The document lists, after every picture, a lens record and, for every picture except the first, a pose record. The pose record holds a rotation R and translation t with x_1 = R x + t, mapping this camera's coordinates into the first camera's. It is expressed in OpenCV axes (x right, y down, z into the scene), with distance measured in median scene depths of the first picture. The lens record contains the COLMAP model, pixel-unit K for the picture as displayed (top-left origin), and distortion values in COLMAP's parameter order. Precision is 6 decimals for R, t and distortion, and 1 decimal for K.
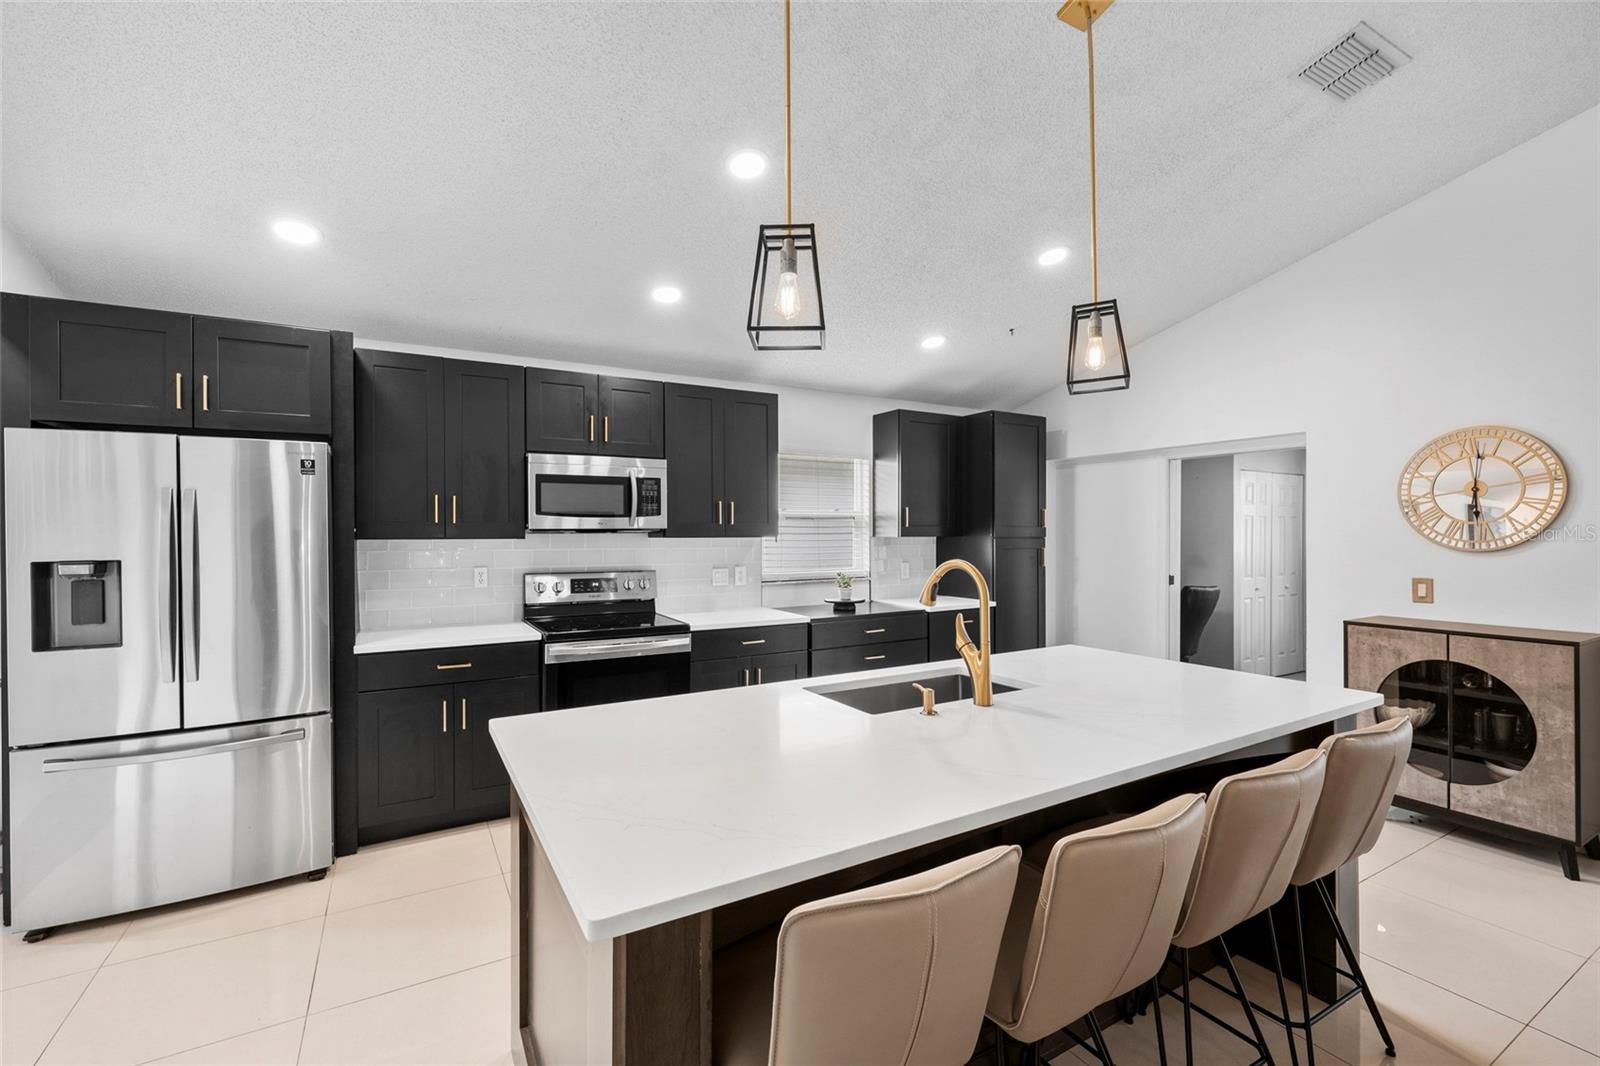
lens RADIAL K [[678.0, 0, 794.8], [0, 678.0, 536.3], [0, 0, 1]] dist [0.011615, 0.000049]
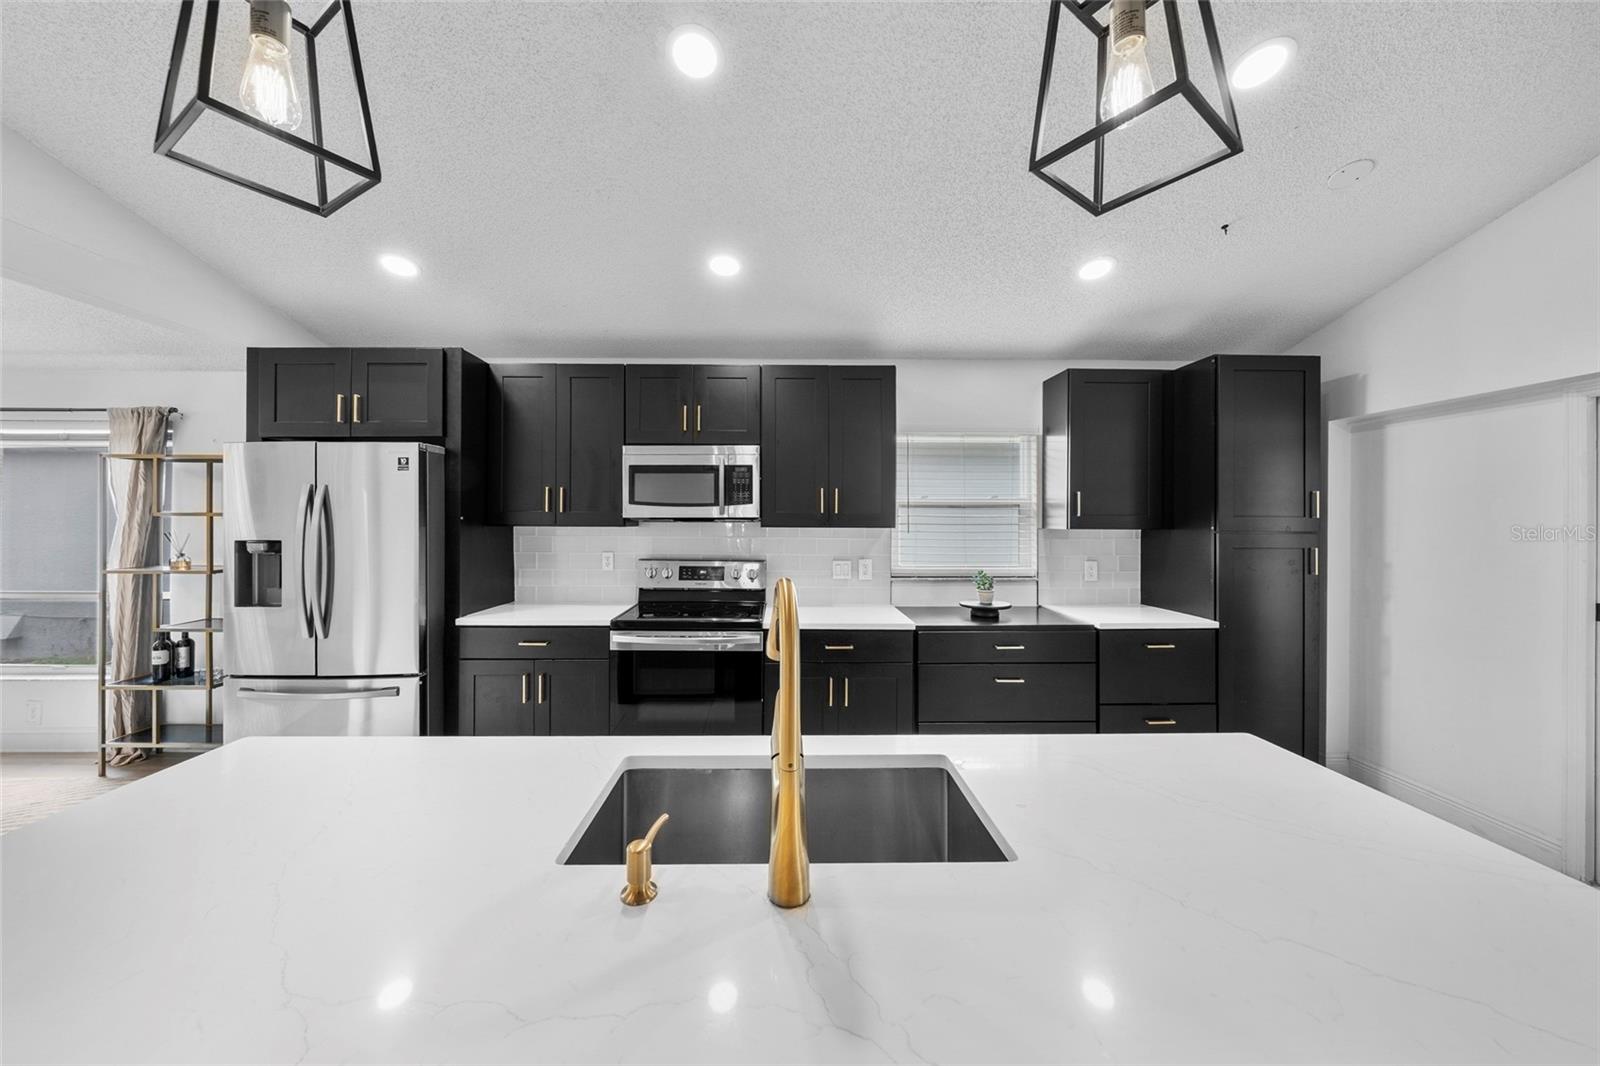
lens RADIAL K [[549.3, 0, 794.0], [0, 549.3, 521.1], [0, 0, 1]] dist [-0.001818, -0.000576]
pose [[0.875469, 0.006734, -0.483228, 0.213218], [-0.009481, 0.999950, -0.003244, -0.004341], [0.483181, 0.007422, 0.875489, 0.326552]]
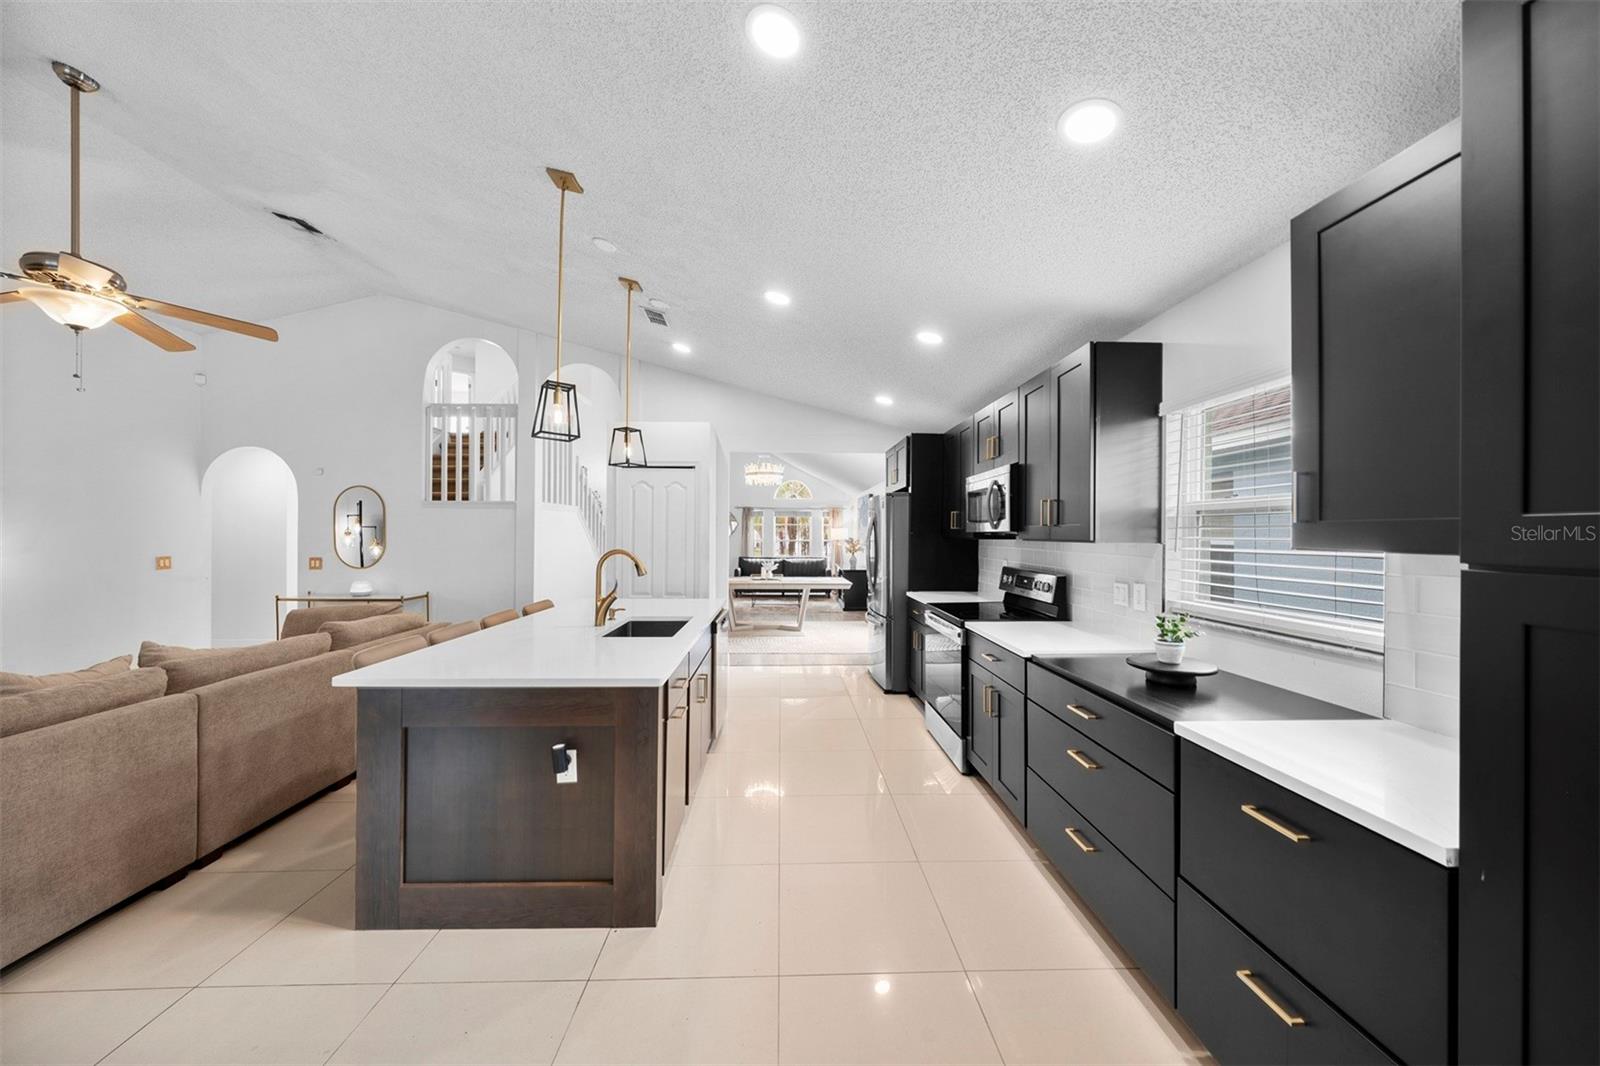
lens RADIAL K [[549.3, 0, 805.3], [0, 549.3, 531.4], [0, 0, 1]] dist [-0.001818, -0.000576]
pose [[-0.458929, -0.001494, -0.888472, 0.646429], [-0.004604, 0.999989, 0.000697, -0.009904], [0.888461, 0.004410, -0.458931, 1.039359]]
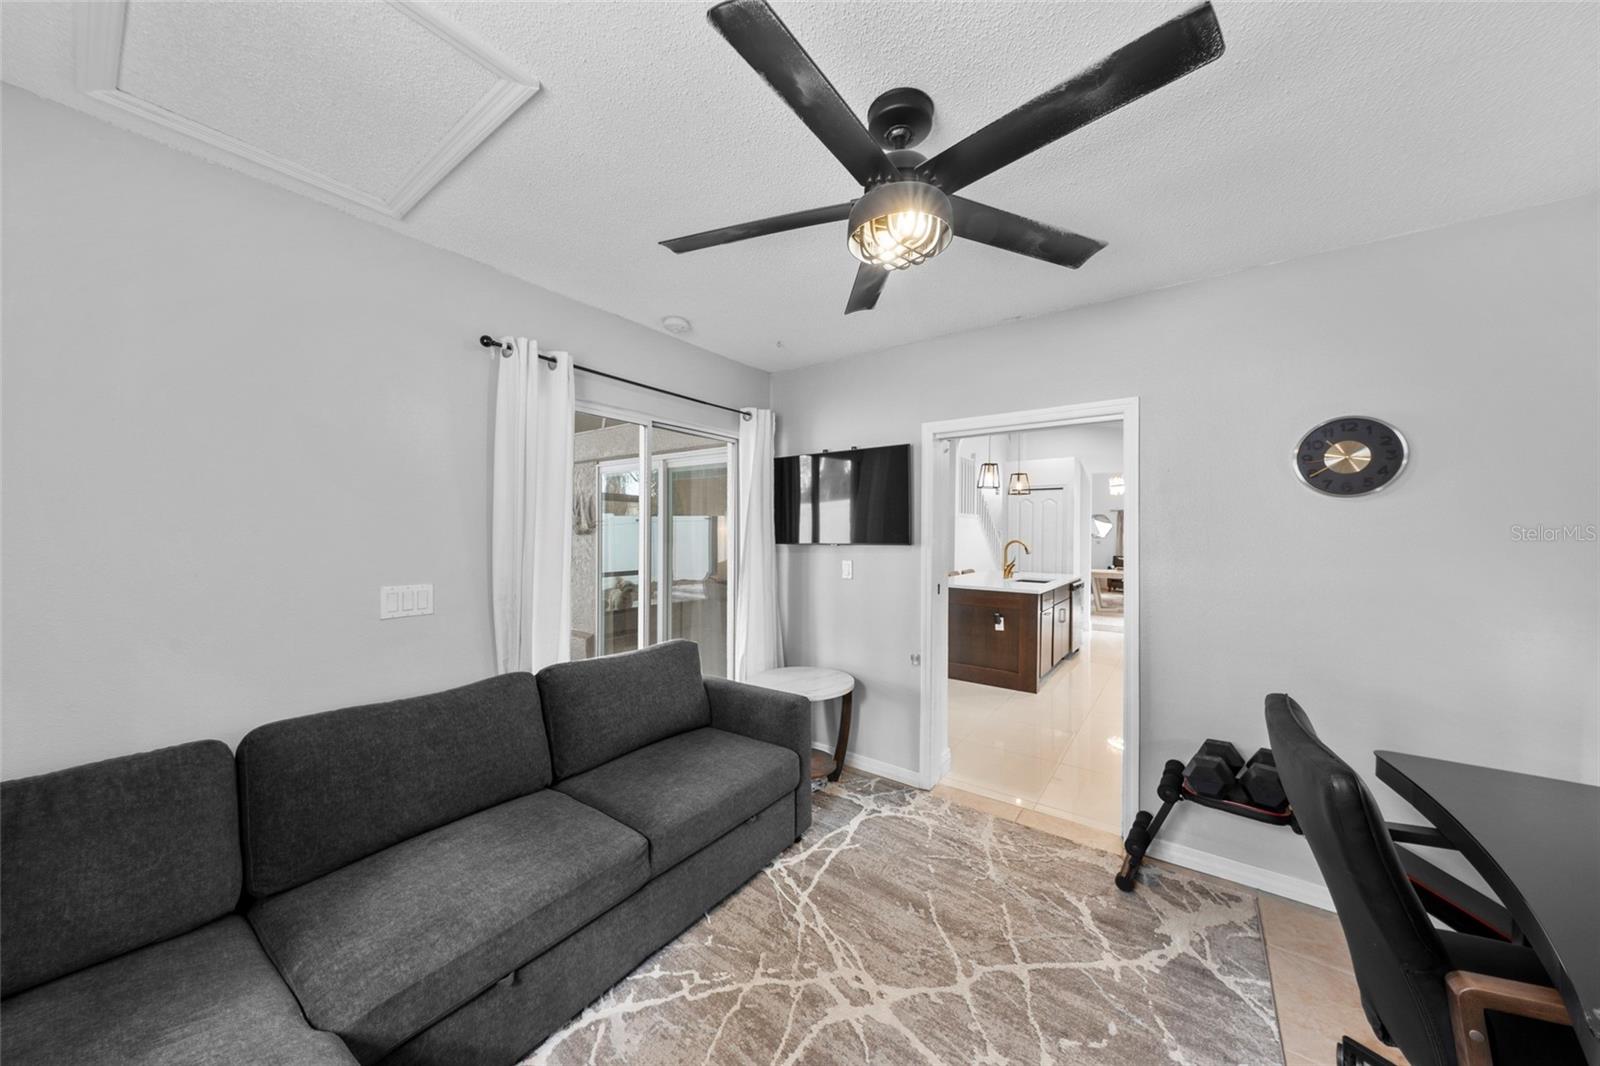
lens RADIAL K [[549.3, 0, 794.4], [0, 549.3, 535.5], [0, 0, 1]] dist [-0.001818, -0.000576]
pose [[-0.913926, -0.001323, -0.405878, 1.389012], [-0.004457, 0.999967, 0.006777, -0.001948], [0.405855, 0.008002, -0.913902, 1.708829]]
